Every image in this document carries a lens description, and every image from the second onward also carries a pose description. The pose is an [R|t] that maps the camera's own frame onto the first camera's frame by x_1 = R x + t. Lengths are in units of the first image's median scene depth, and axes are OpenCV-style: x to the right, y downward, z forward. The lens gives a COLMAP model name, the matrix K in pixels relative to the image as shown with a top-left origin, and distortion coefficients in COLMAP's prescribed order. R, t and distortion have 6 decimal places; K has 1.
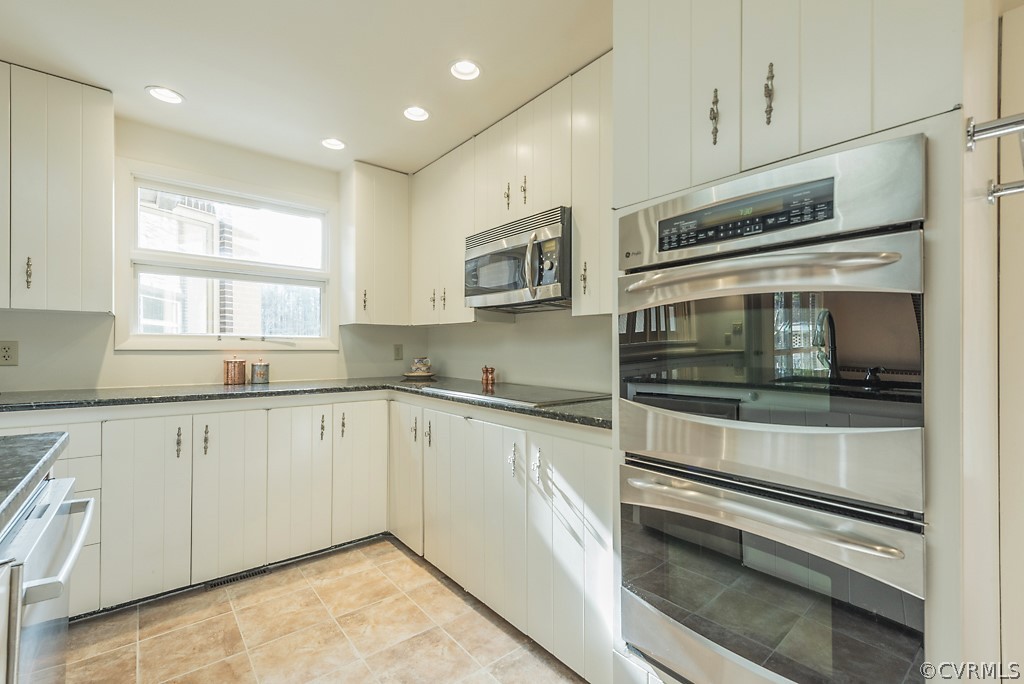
lens RADIAL K [[454.7, 0, 507.2], [0, 454.7, 349.2], [0, 0, 1]] dist [0.008839, -0.001887]
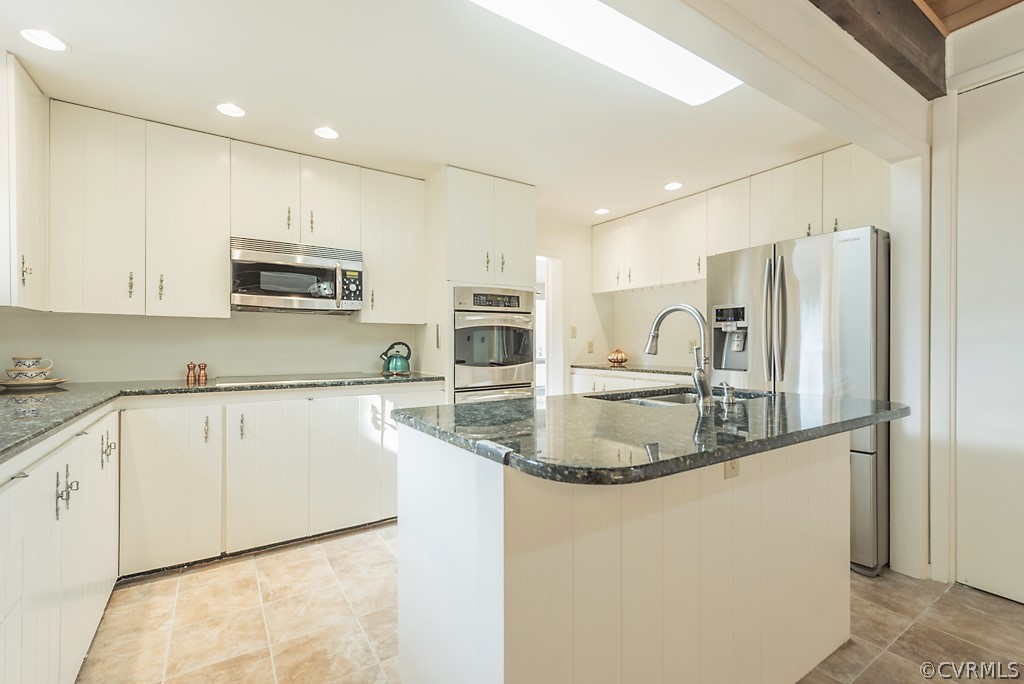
lens RADIAL K [[454.7, 0, 521.4], [0, 454.7, 338.1], [0, 0, 1]] dist [0.008839, -0.001887]
pose [[0.093317, -0.006192, 0.995617, -1.334135], [0.002486, 0.999979, 0.005986, -0.026430], [-0.995633, 0.001916, 0.093331, 0.302723]]
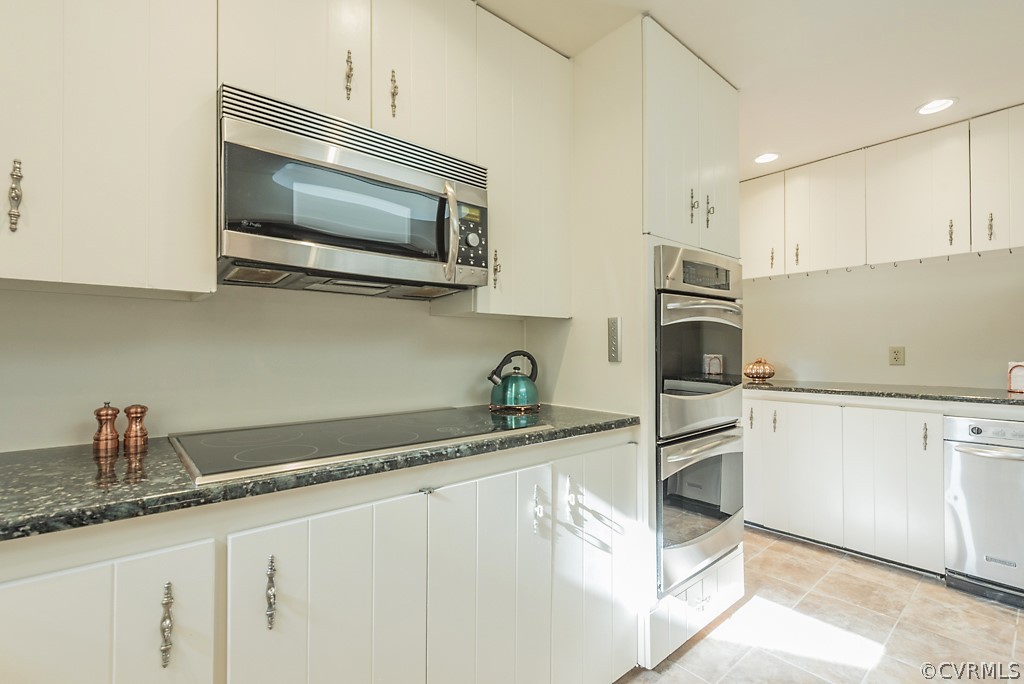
lens RADIAL K [[454.7, 0, 519.5], [0, 454.7, 341.2], [0, 0, 1]] dist [0.008839, -0.001887]
pose [[-0.037196, 0.002458, 0.999305, -0.630137], [0.003126, 0.999992, -0.002344, -0.020361], [-0.999303, 0.003036, -0.037203, 0.941735]]
